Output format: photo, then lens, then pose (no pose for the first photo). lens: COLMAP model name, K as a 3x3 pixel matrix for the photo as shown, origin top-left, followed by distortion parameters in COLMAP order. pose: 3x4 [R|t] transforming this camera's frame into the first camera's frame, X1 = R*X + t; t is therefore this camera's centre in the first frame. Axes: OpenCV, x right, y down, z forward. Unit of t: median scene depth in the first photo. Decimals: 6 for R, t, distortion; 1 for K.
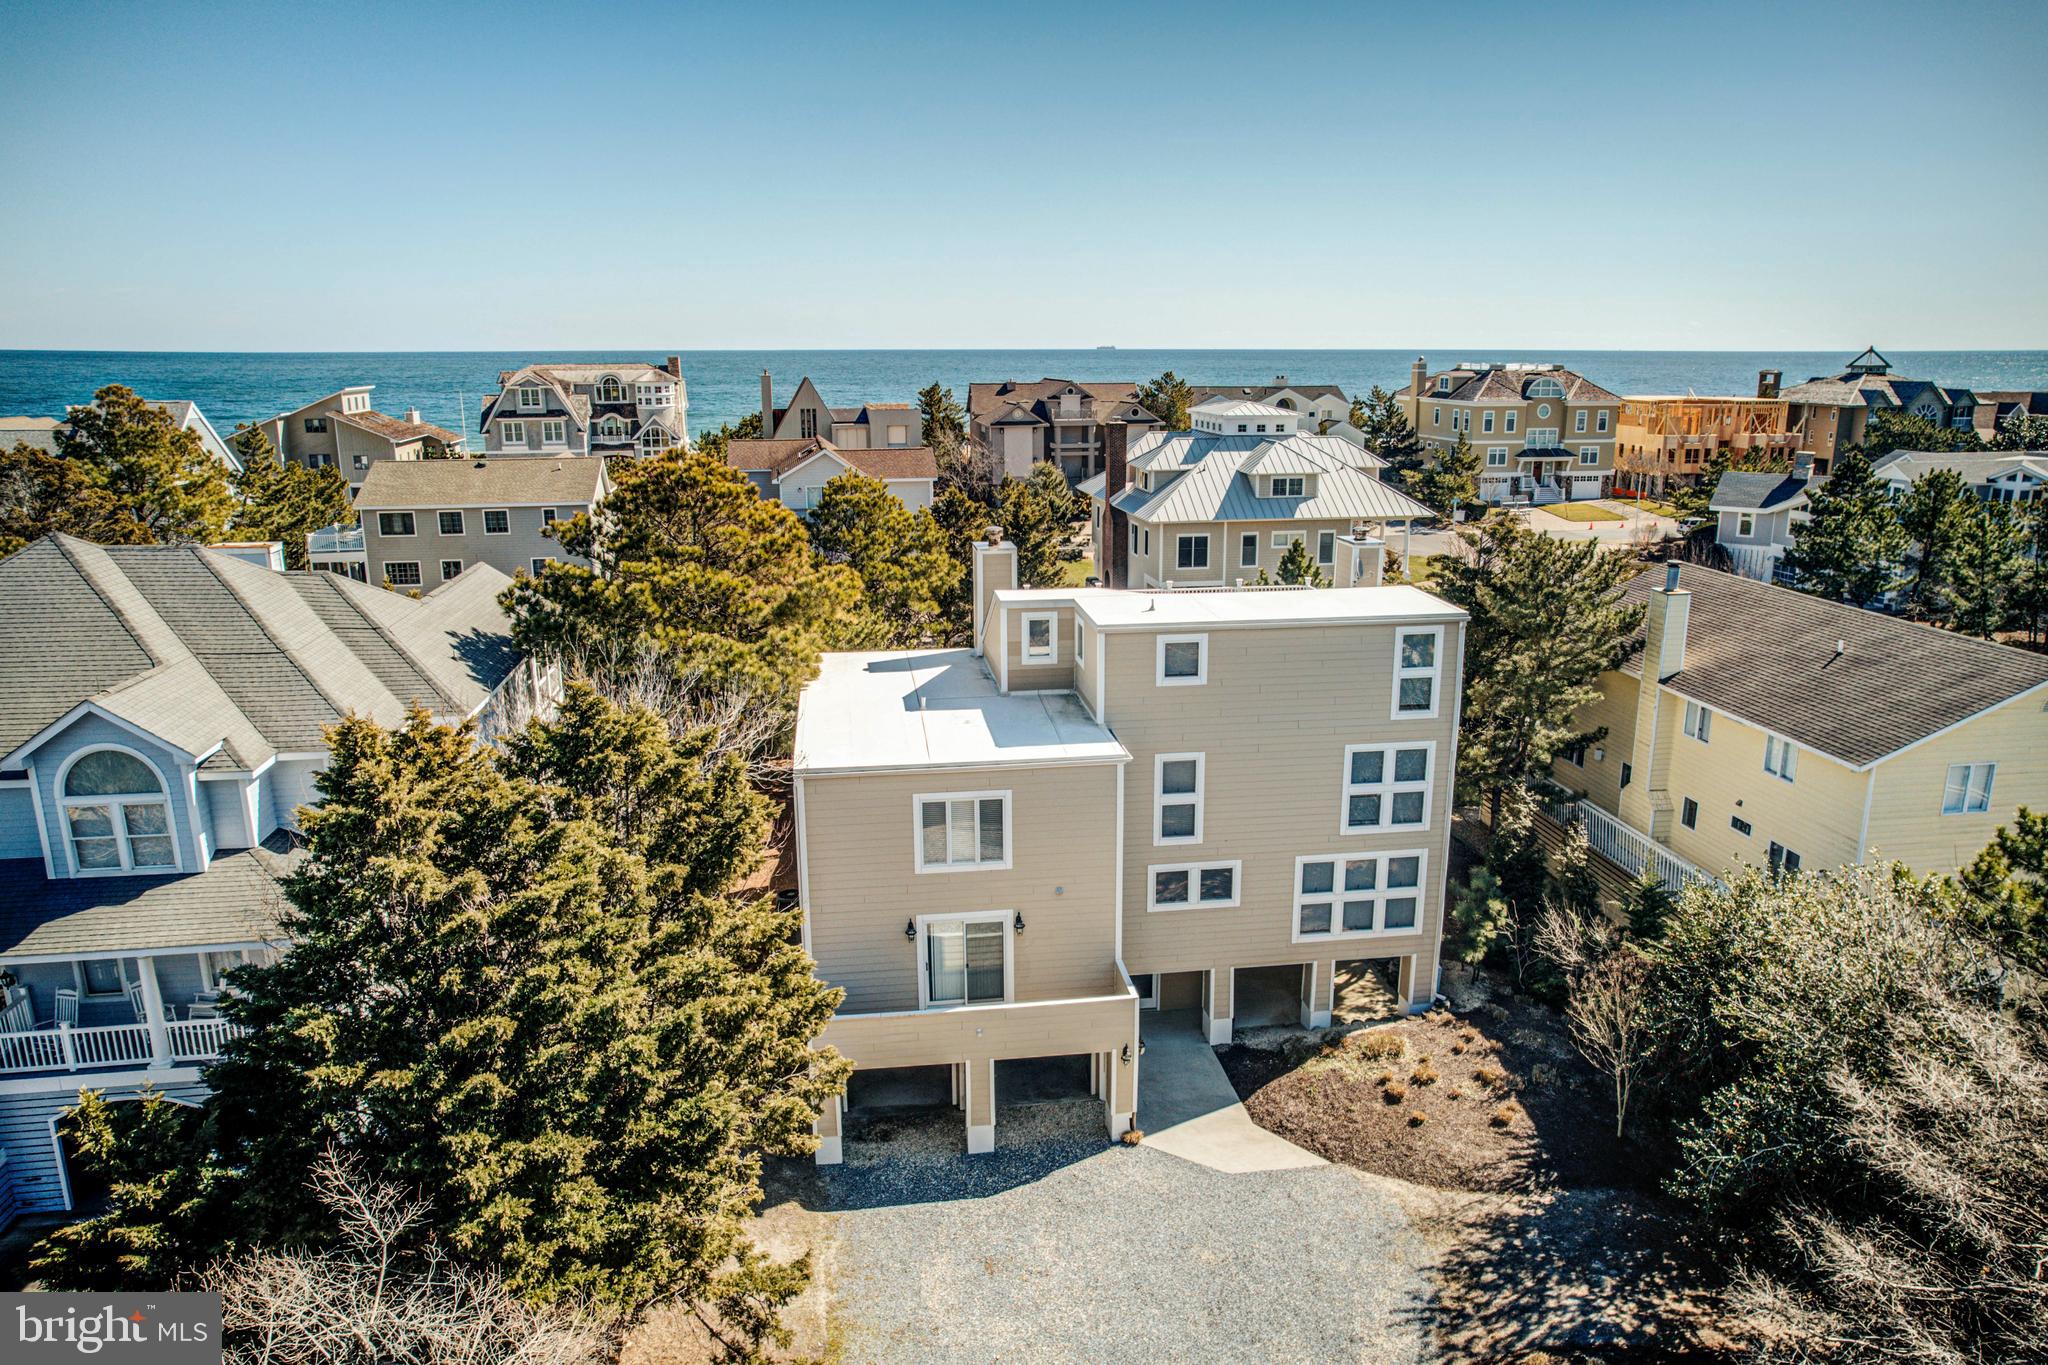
lens RADIAL K [[1381.0, 0, 1035.1], [0, 1381.0, 701.2], [0, 0, 1]] dist [-0.059939, 0.033011]
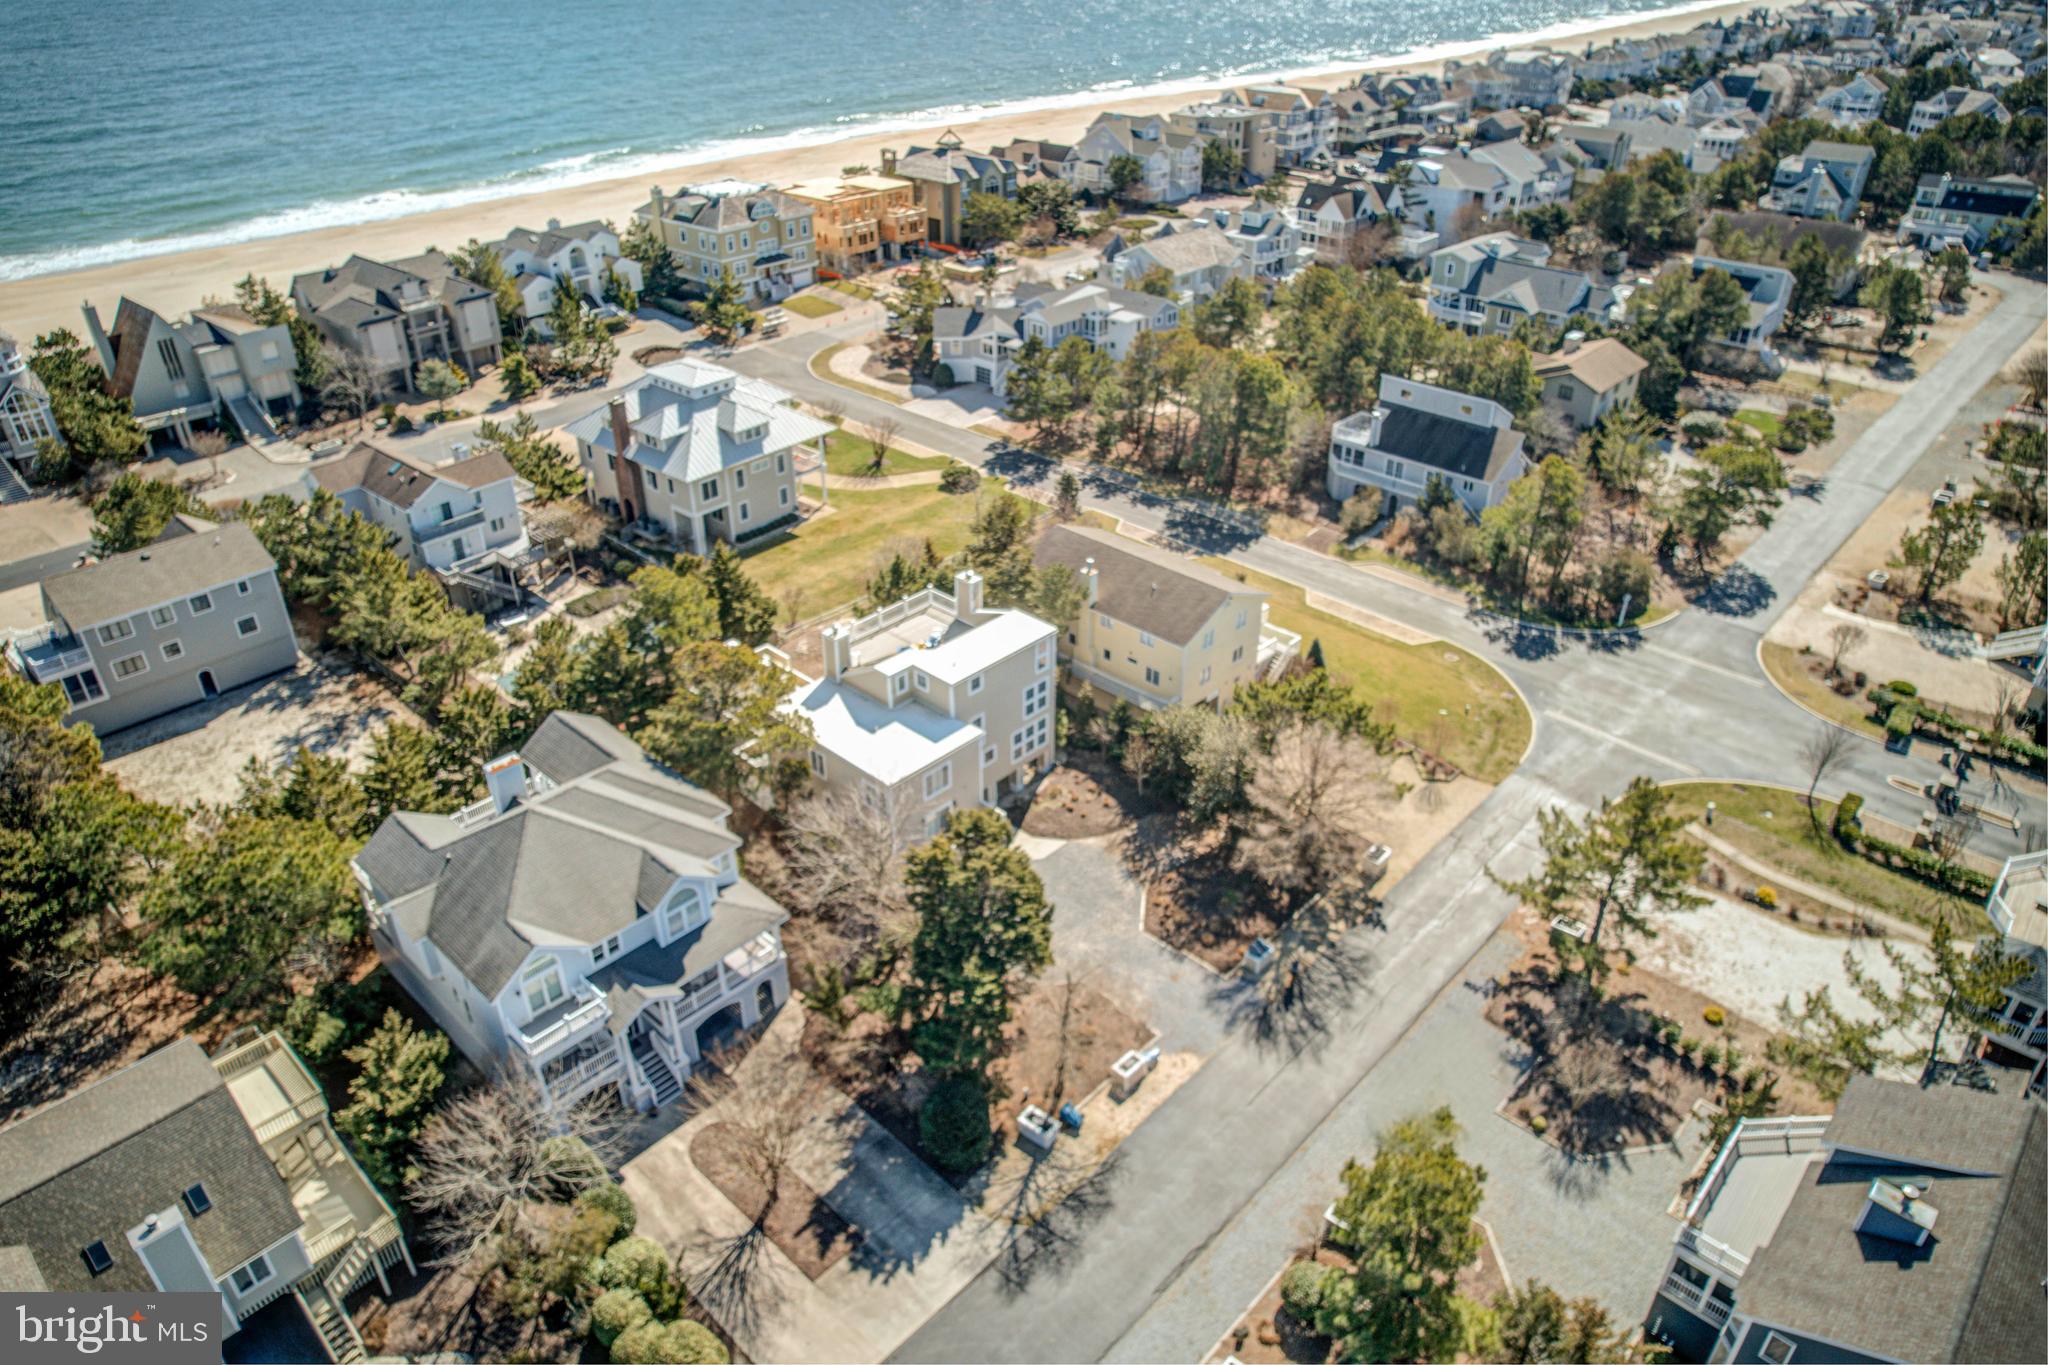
lens RADIAL K [[1308.5, 0, 1044.2], [0, 1308.5, 680.6], [0, 0, 1]] dist [-0.076568, 0.060141]
pose [[0.772888, -0.319415, 0.548287, -1.052041], [0.149382, 0.931371, 0.332014, -0.769793], [-0.616709, -0.174706, 0.767560, -0.869037]]
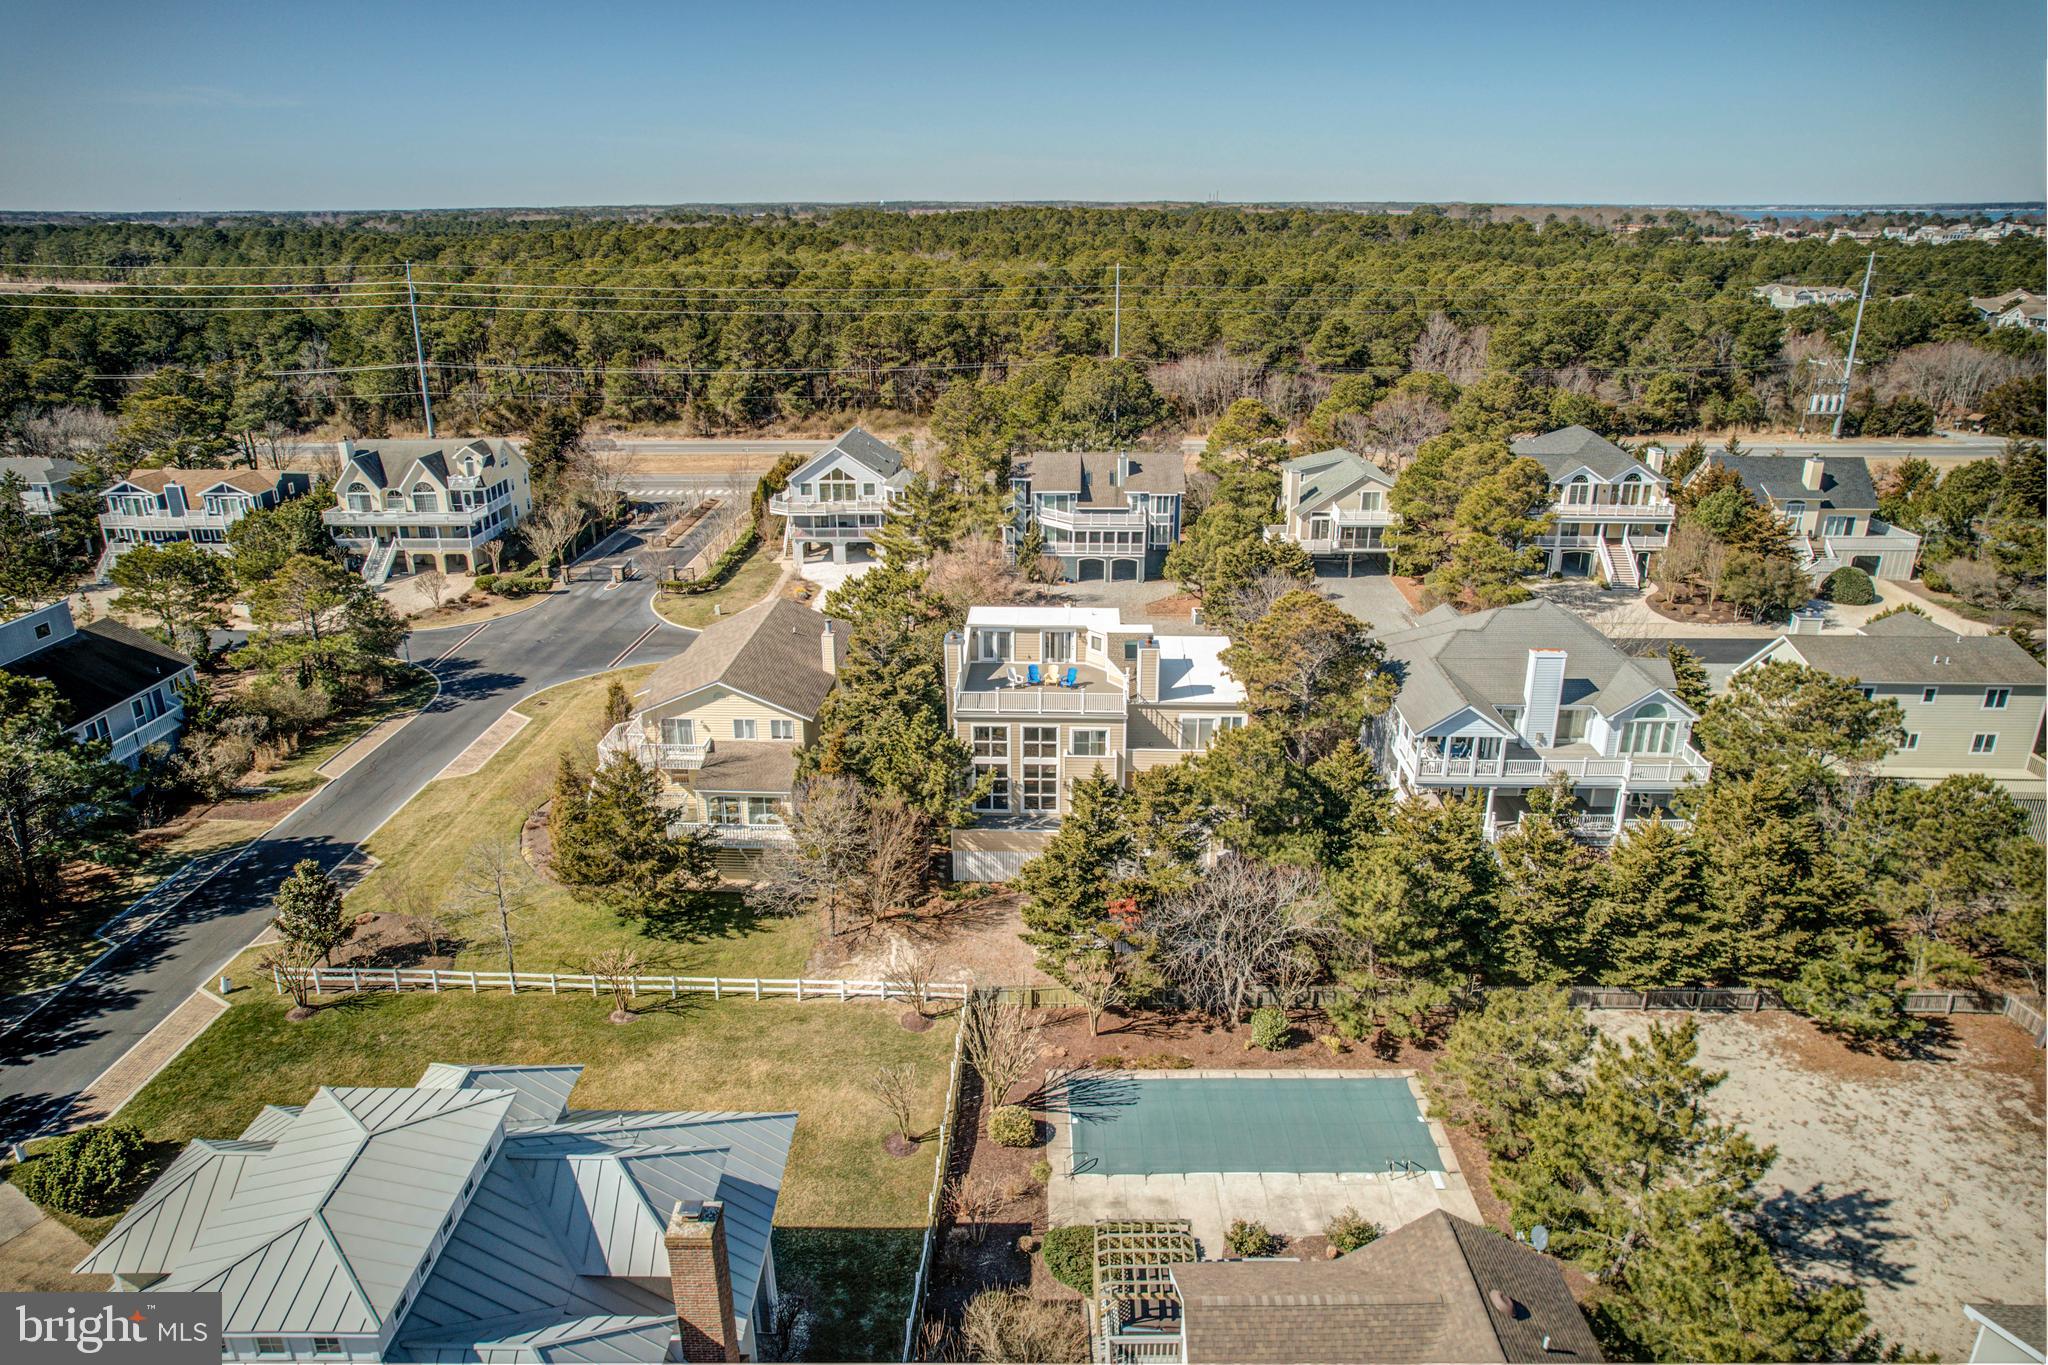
lens RADIAL K [[1308.5, 0, 1011.7], [0, 1308.5, 690.8], [0, 0, 1]] dist [-0.076568, 0.060141]
pose [[-0.980479, -0.058861, 0.187604, -0.218172], [0.059539, 0.820463, 0.568591, -1.280090], [-0.187390, 0.568661, -0.800943, 2.937847]]
